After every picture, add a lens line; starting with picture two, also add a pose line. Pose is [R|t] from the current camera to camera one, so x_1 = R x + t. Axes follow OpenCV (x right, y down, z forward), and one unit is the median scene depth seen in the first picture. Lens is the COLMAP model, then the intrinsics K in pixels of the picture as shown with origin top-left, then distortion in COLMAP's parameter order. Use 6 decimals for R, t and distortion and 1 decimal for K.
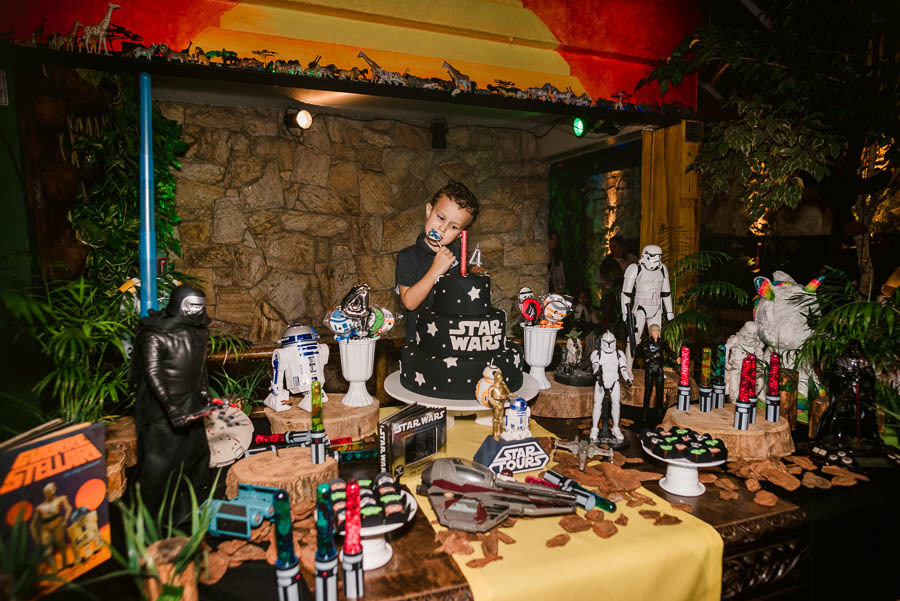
lens RADIAL K [[527.8, 0, 450.0], [0, 527.8, 300.5], [0, 0, 1]] dist [-0.040158, 0.014996]
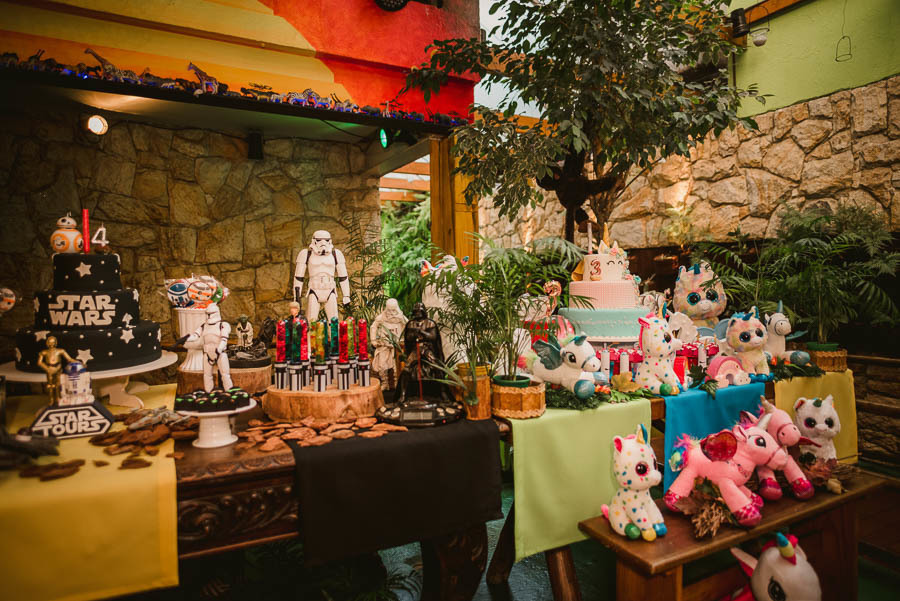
lens RADIAL K [[539.2, 0, 450.0], [0, 539.2, 300.5], [0, 0, 1]] dist [-0.039483, 0.016255]
pose [[0.991957, -0.012638, 0.125940, 0.231053], [0.019722, 0.998282, -0.055166, 0.043851], [-0.125026, 0.057206, 0.990503, -0.032984]]
